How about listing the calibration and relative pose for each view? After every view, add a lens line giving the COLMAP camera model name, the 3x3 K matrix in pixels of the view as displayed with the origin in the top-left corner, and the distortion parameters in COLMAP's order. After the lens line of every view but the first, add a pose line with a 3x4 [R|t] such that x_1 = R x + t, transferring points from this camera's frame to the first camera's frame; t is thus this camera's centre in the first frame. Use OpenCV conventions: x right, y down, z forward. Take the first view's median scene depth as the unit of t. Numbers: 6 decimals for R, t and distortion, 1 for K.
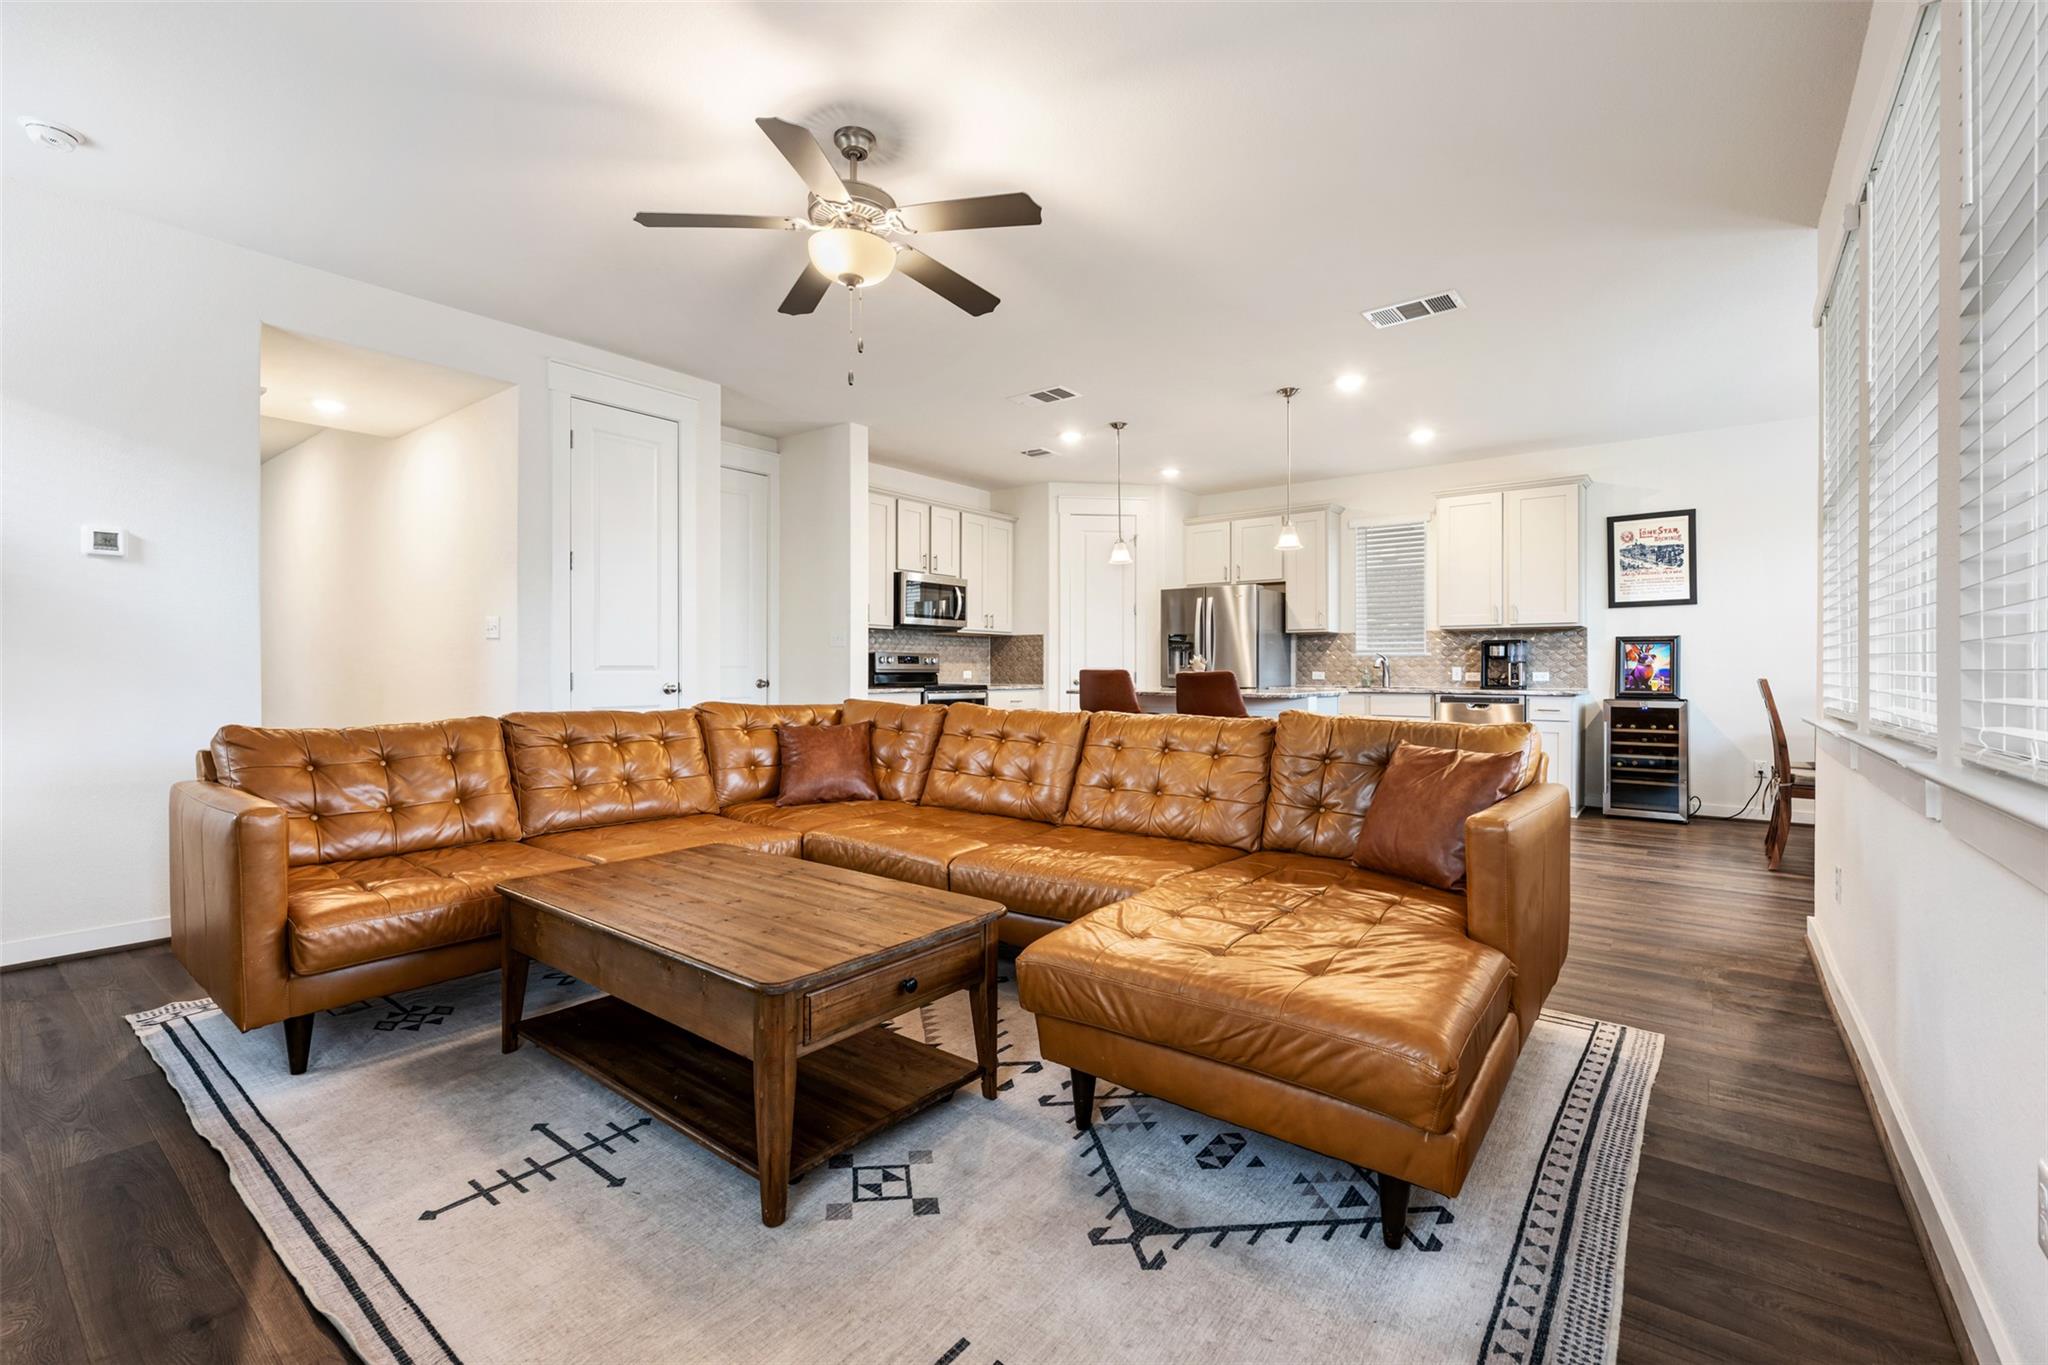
lens RADIAL K [[871.5, 0, 1023.6], [0, 871.5, 672.0], [0, 0, 1]] dist [-0.006372, 0.000040]
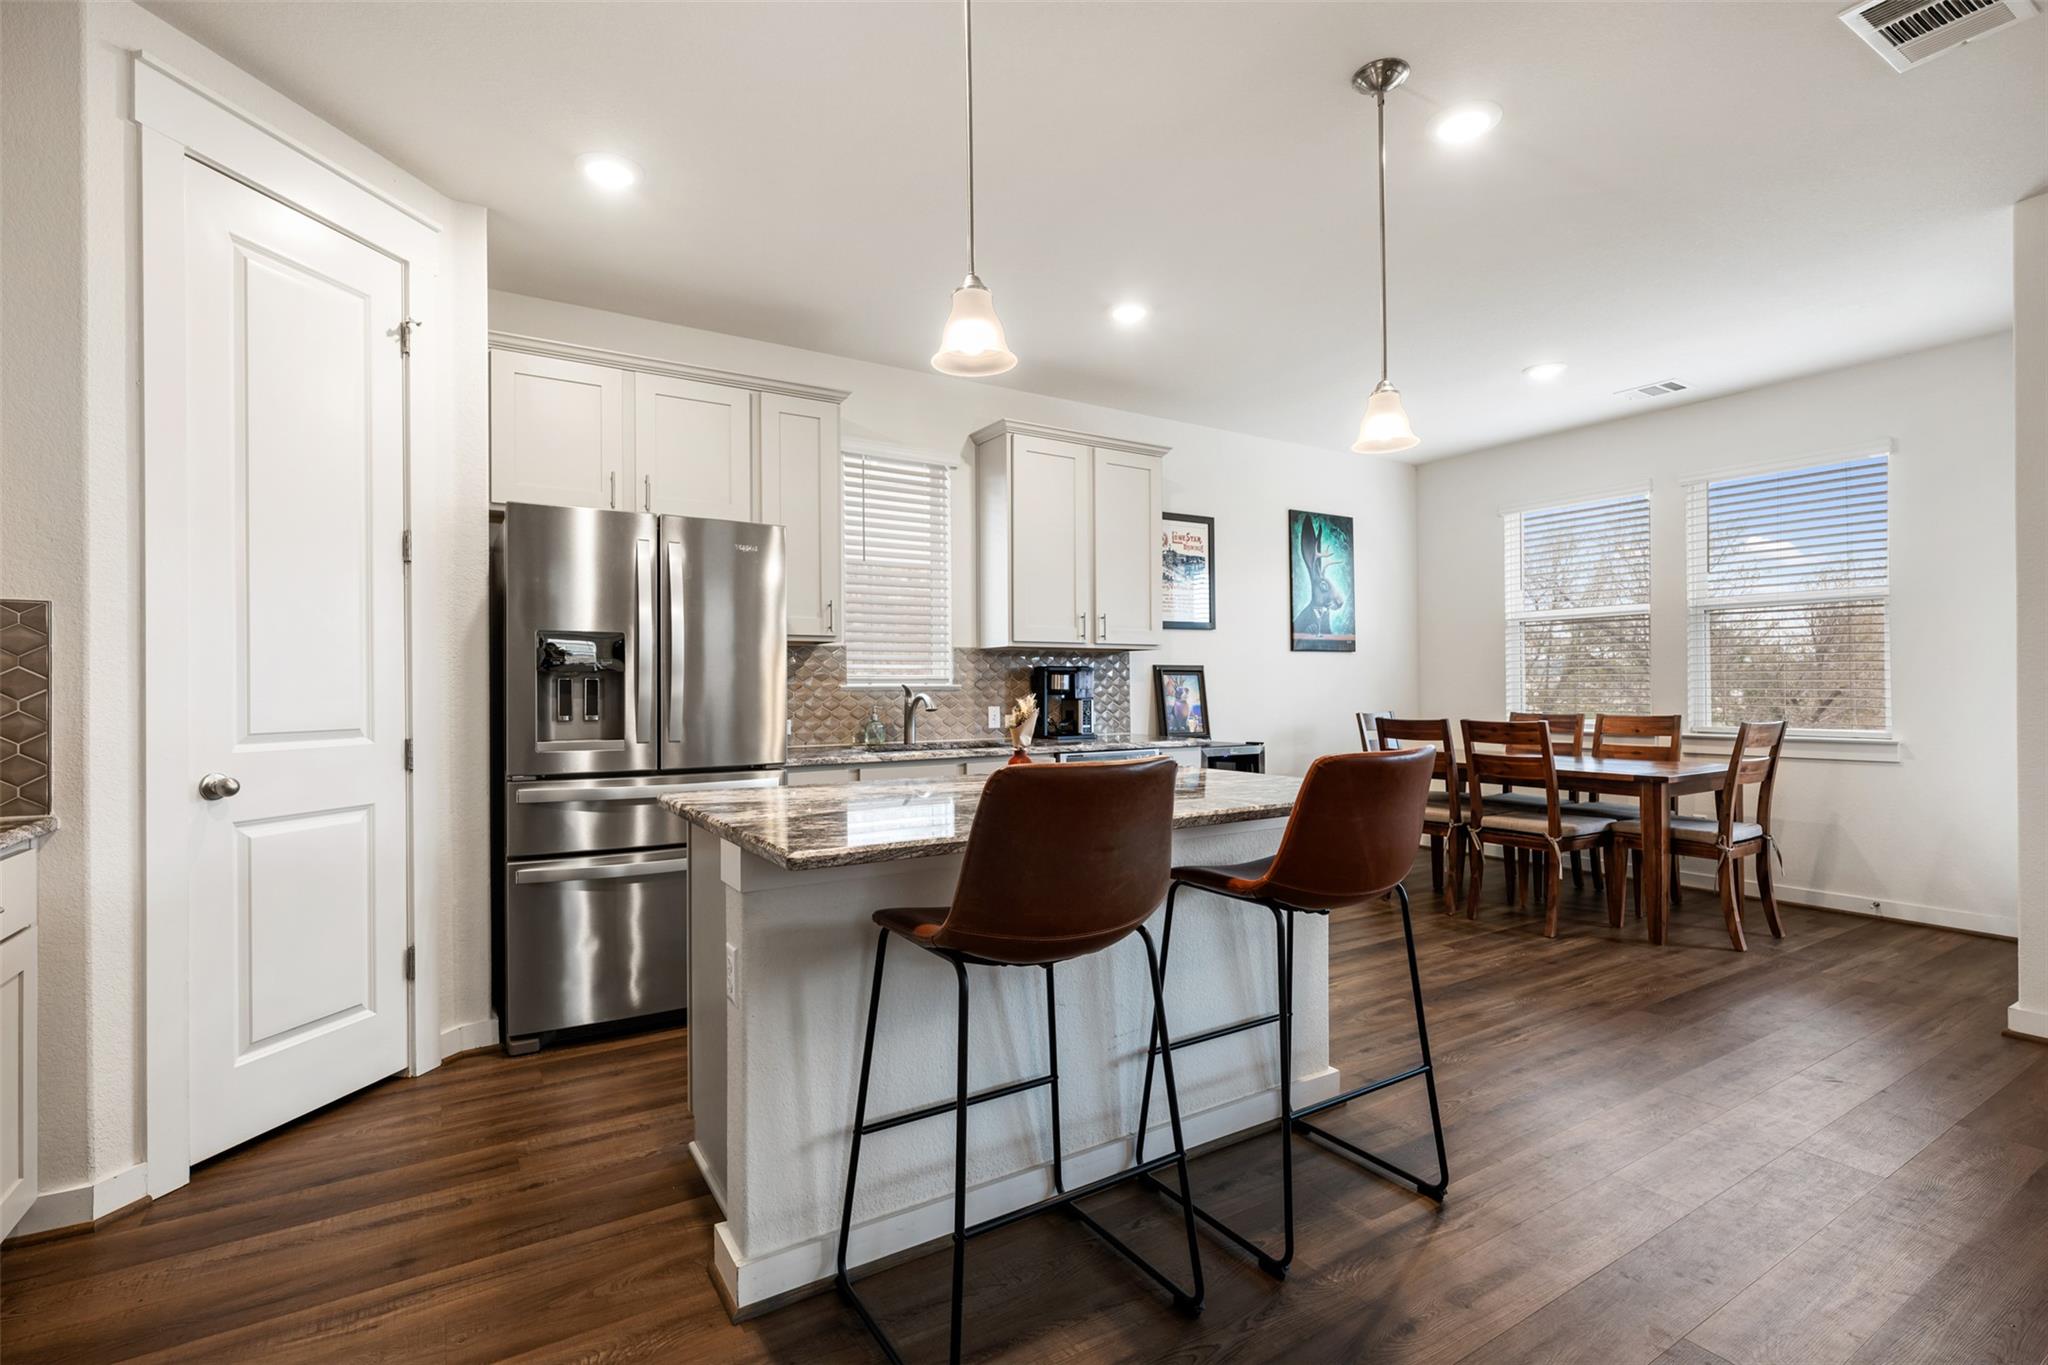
lens RADIAL K [[938.8, 0, 1023.5], [0, 938.8, 685.0], [0, 0, 1]] dist [0.001251, -0.000180]
pose [[0.353795, -0.000193, 0.935323, -0.147478], [0.011185, 0.999929, -0.004025, -0.020307], [-0.935256, 0.011886, 0.353772, 0.797218]]
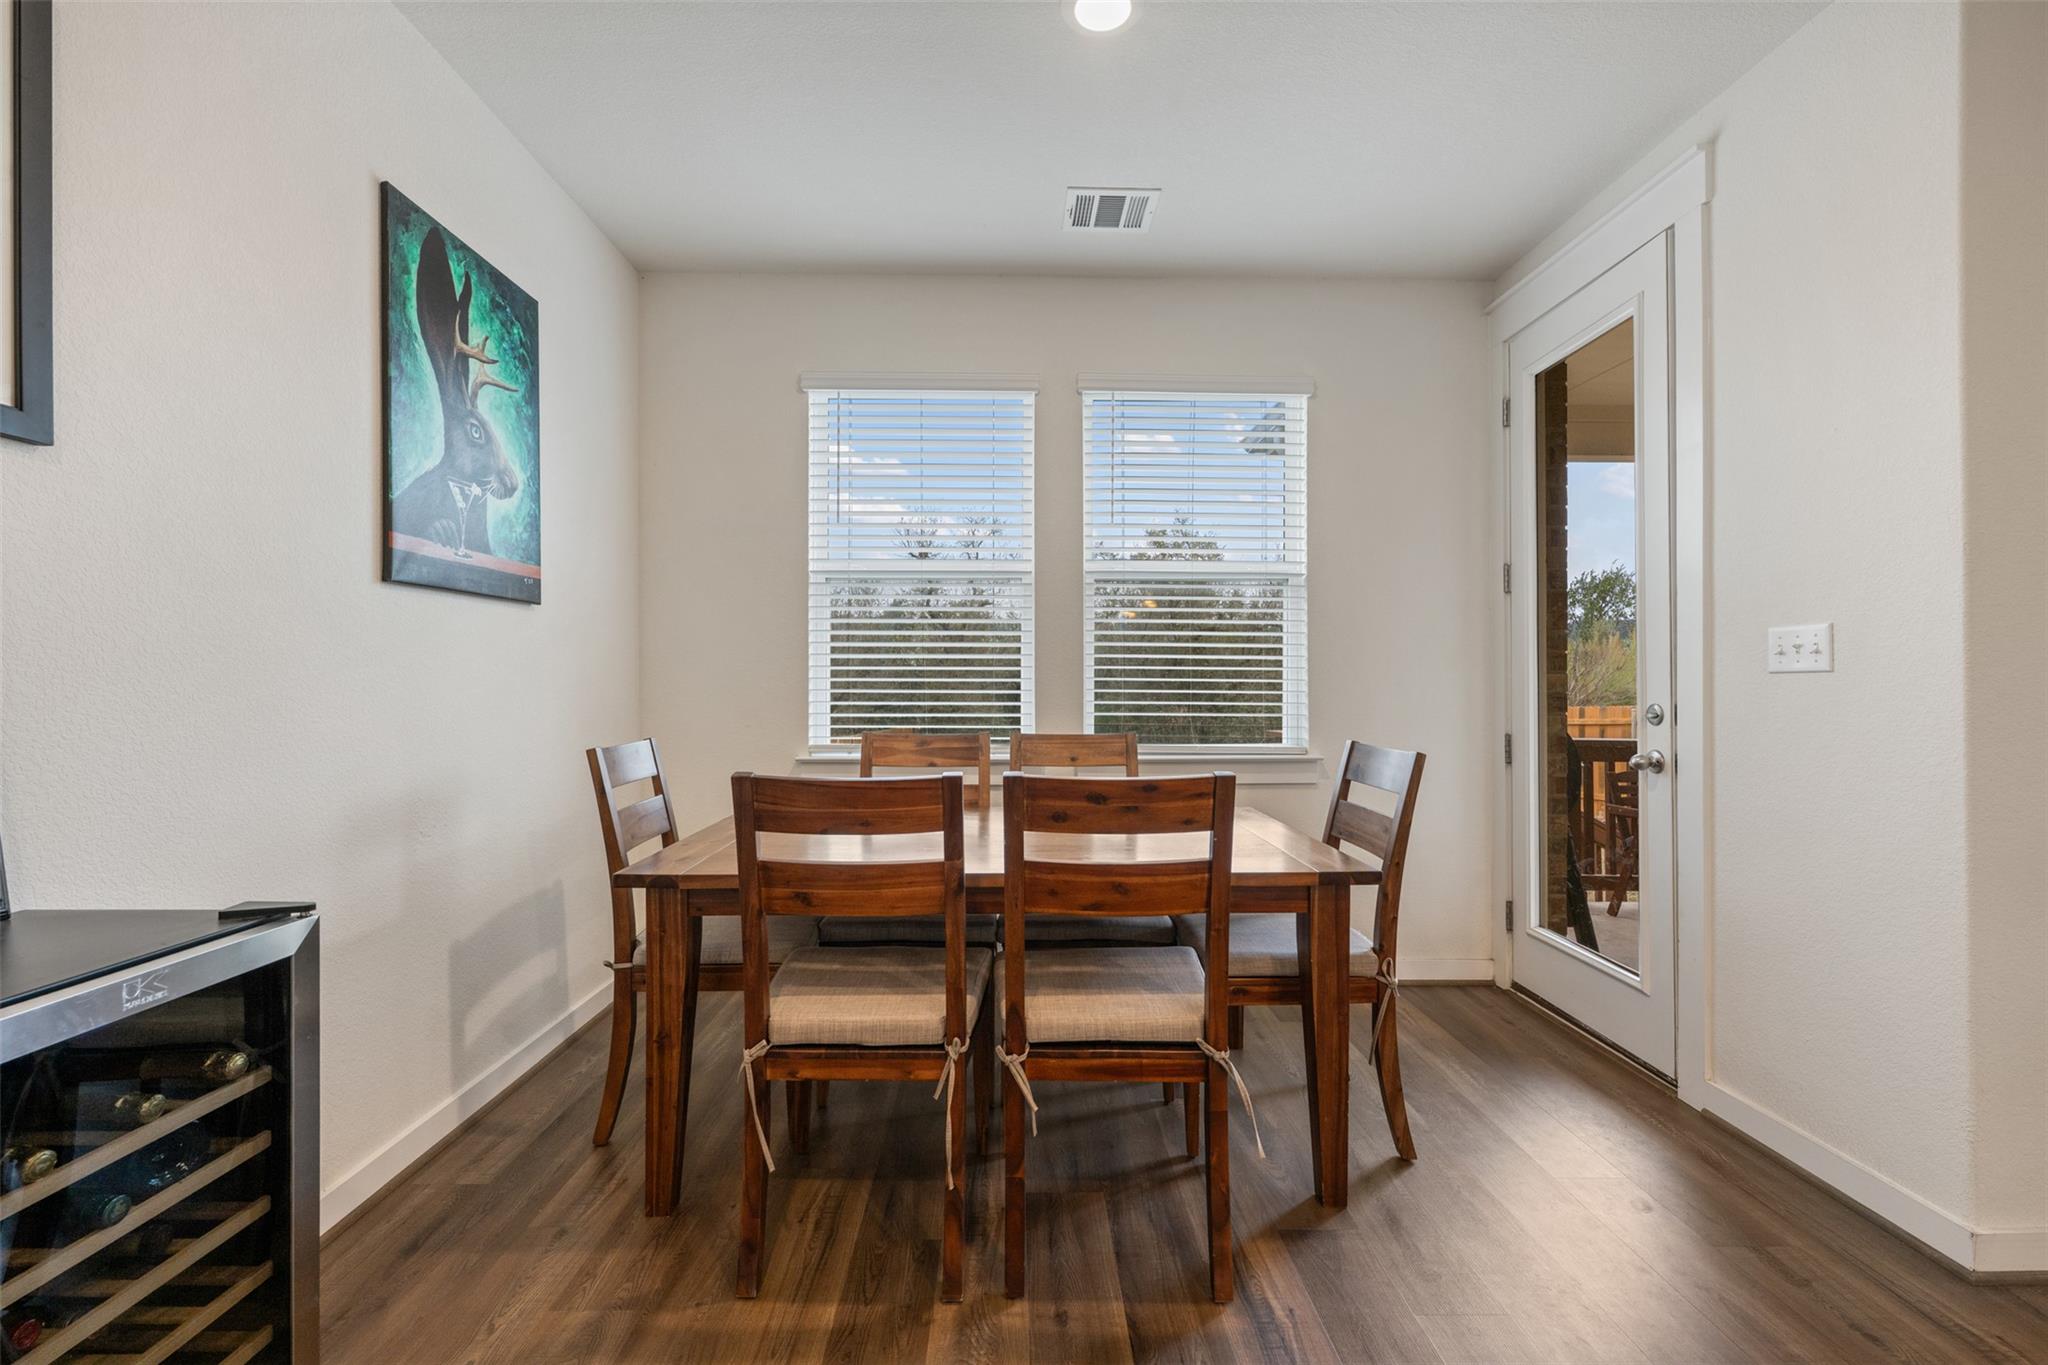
lens RADIAL K [[871.5, 0, 1020.6], [0, 871.5, 680.7], [0, 0, 1]] dist [-0.006372, 0.000040]
pose [[-0.582080, 0.005568, 0.813112, 0.433407], [0.009120, 0.999958, -0.000319, -0.017549], [-0.813080, 0.007230, -0.582107, 0.873631]]
